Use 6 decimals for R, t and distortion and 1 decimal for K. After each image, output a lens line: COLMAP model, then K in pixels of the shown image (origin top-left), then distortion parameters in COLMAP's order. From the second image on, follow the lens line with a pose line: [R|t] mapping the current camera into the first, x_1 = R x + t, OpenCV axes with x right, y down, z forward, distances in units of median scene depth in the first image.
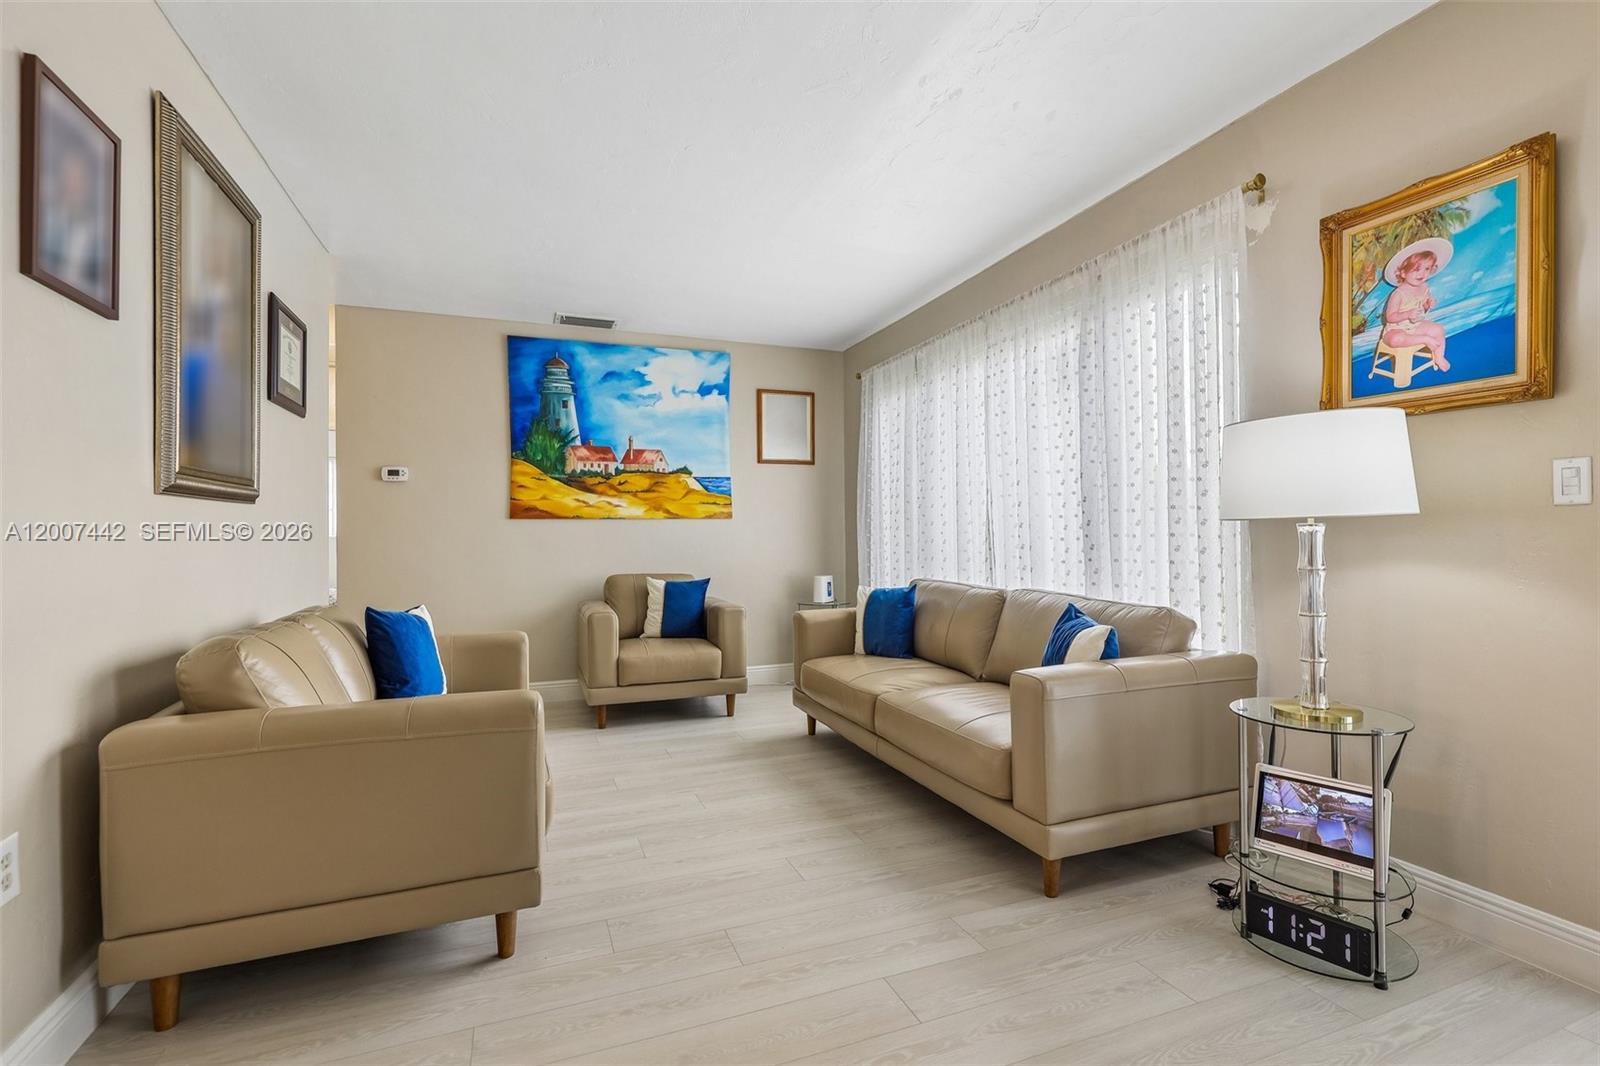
lens RADIAL K [[726.1, 0, 809.6], [0, 726.1, 534.8], [0, 0, 1]] dist [-0.000202, -0.000048]
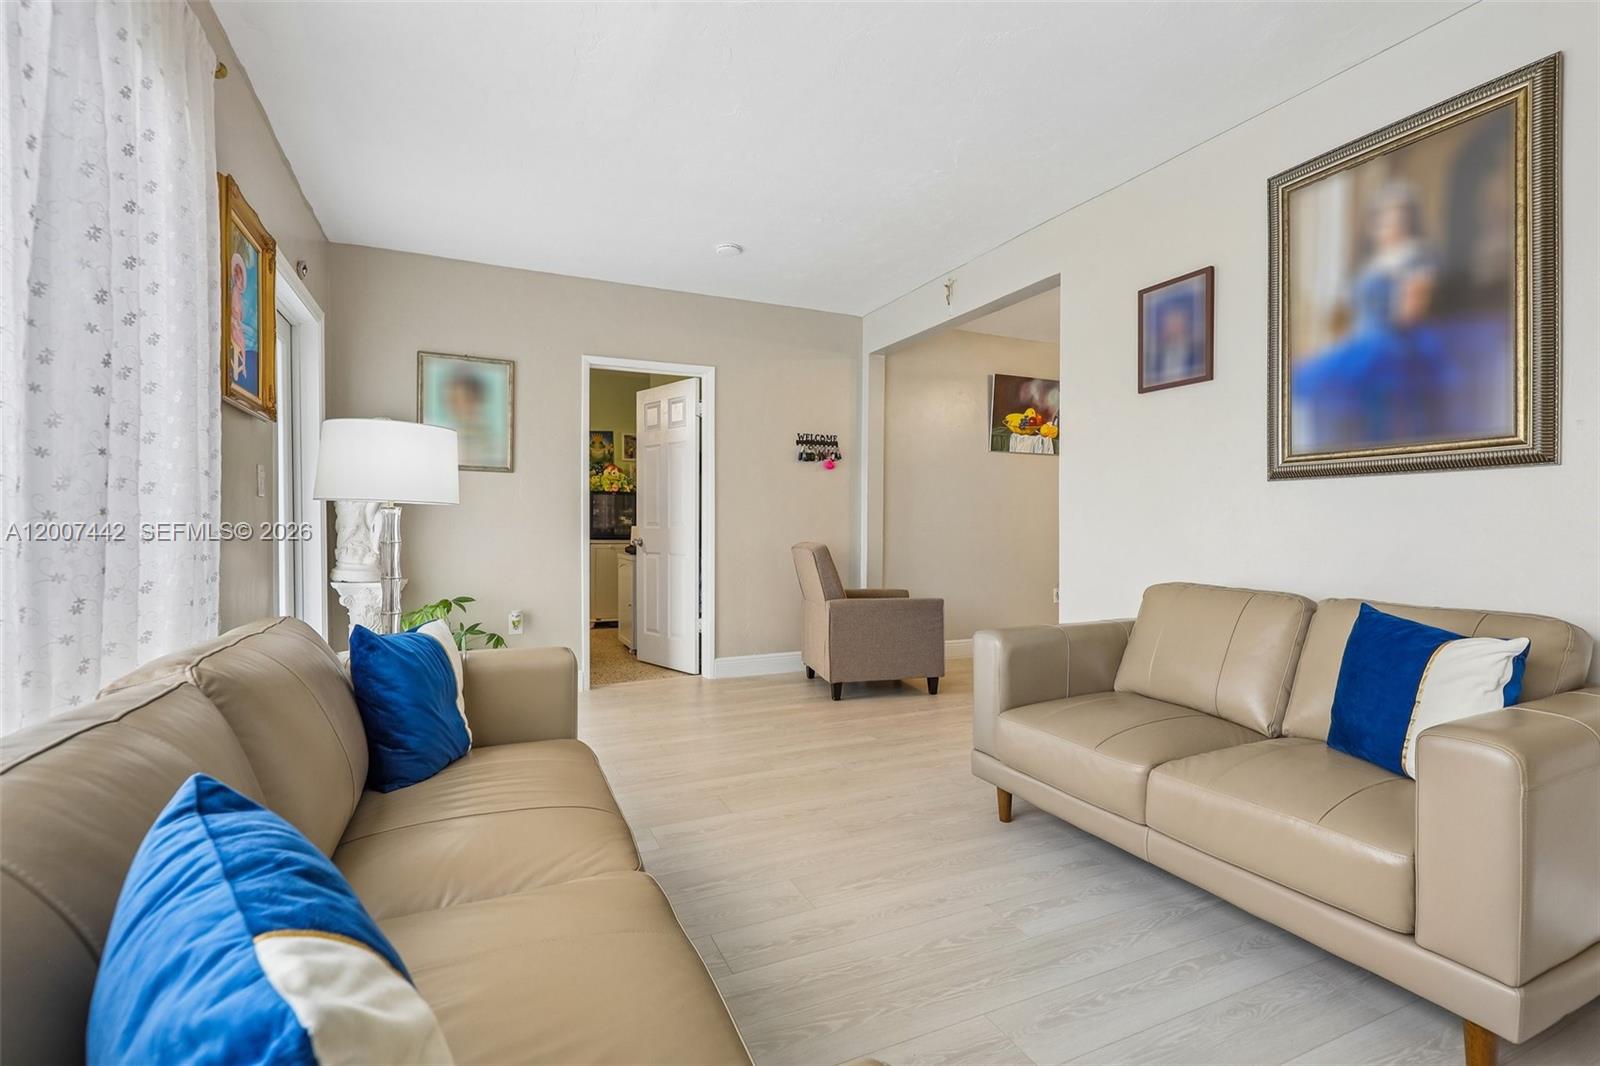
lens RADIAL K [[726.1, 0, 808.7], [0, 726.1, 533.8], [0, 0, 1]] dist [-0.000202, -0.000048]
pose [[-0.998525, 0.005671, -0.054004, 0.009543], [0.004871, 0.999877, 0.014934, 0.007468], [0.054082, 0.014649, -0.998429, 1.021128]]
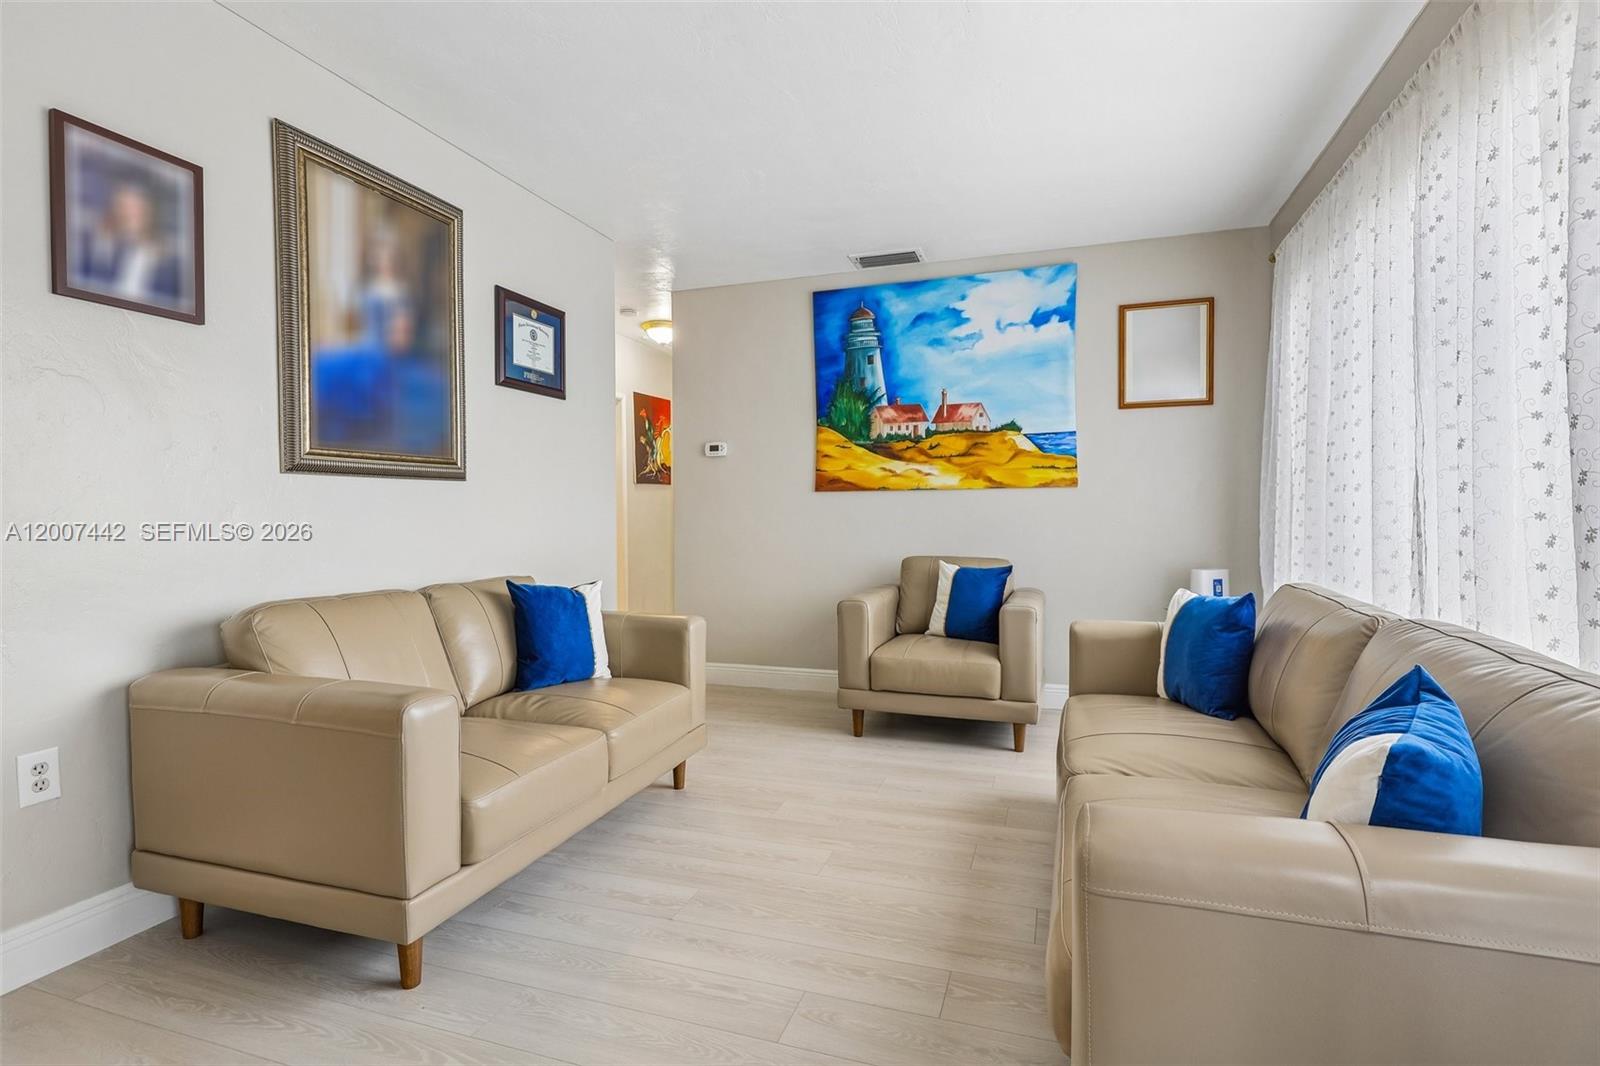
lens RADIAL K [[770.5, 0, 805.6], [0, 770.5, 535.2], [0, 0, 1]] dist [-0.002340, -0.000699]
pose [[0.764503, 0.020782, -0.644286, 0.234649], [0.000774, 0.999450, 0.033156, 0.001147], [0.644620, -0.025847, 0.764066, 0.265808]]
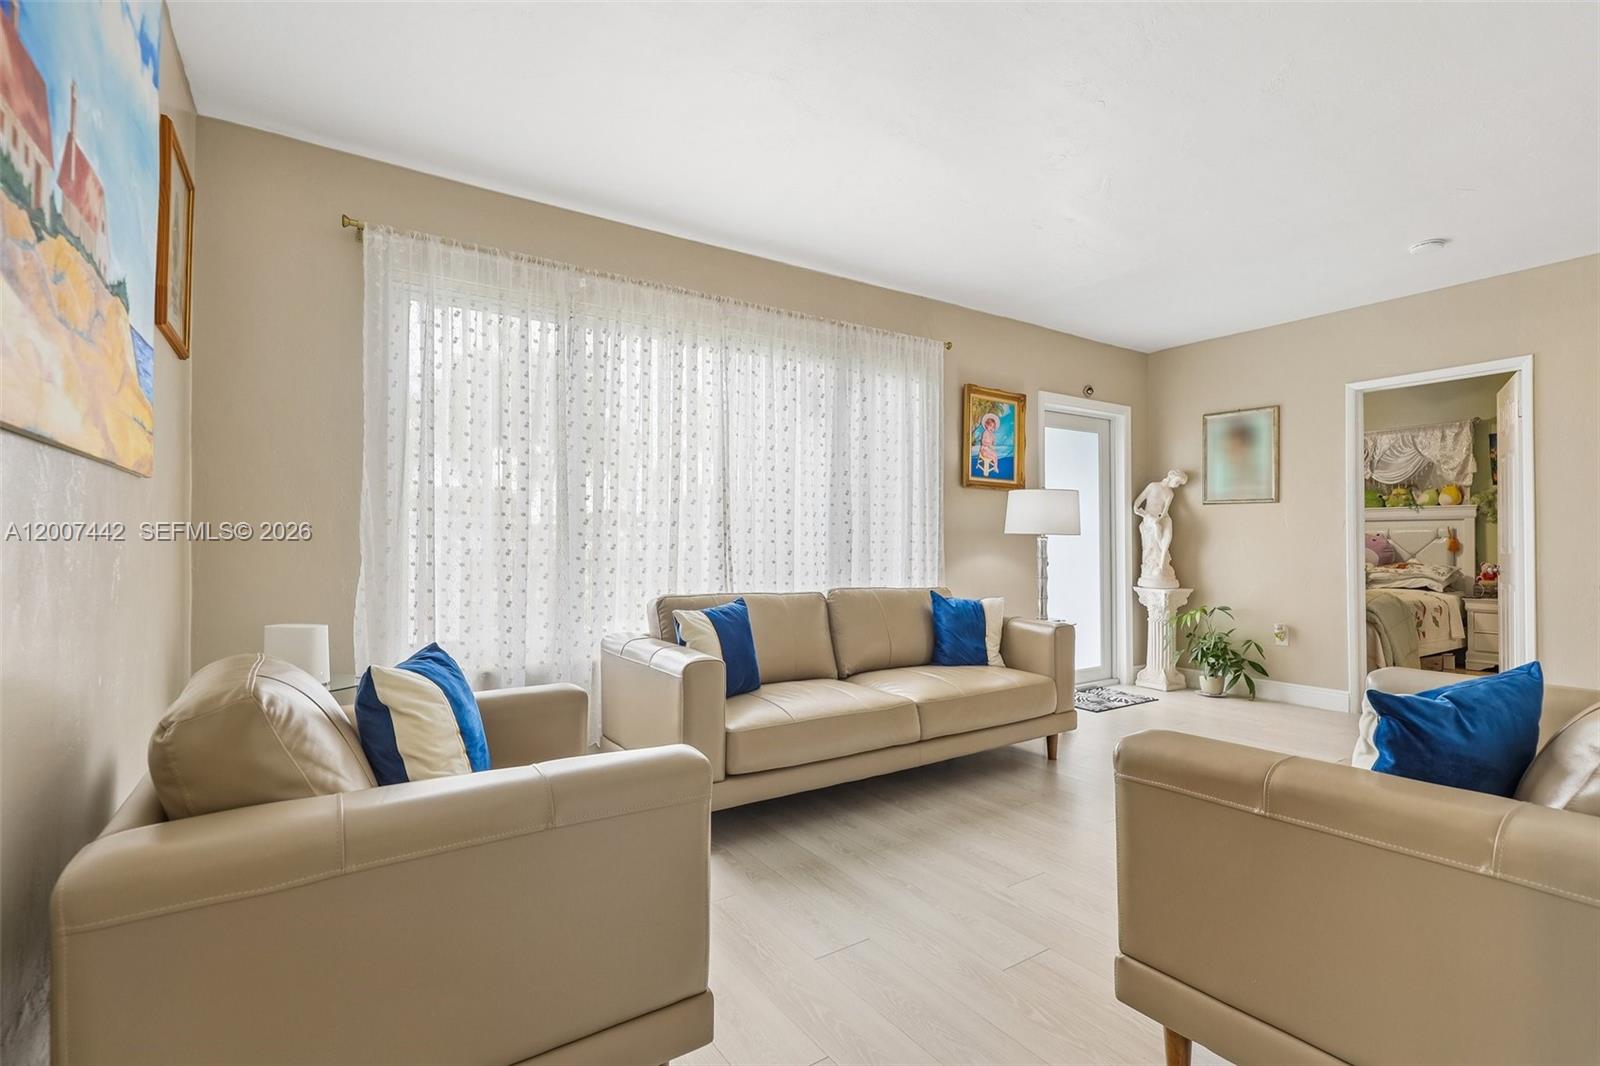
lens RADIAL K [[726.1, 0, 806.7], [0, 726.1, 534.6], [0, 0, 1]] dist [-0.000202, -0.000048]
pose [[-0.210160, 0.016572, 0.977526, -0.593167], [-0.003289, 0.999839, -0.017657, 0.008689], [-0.977661, -0.006926, -0.210072, 0.958359]]
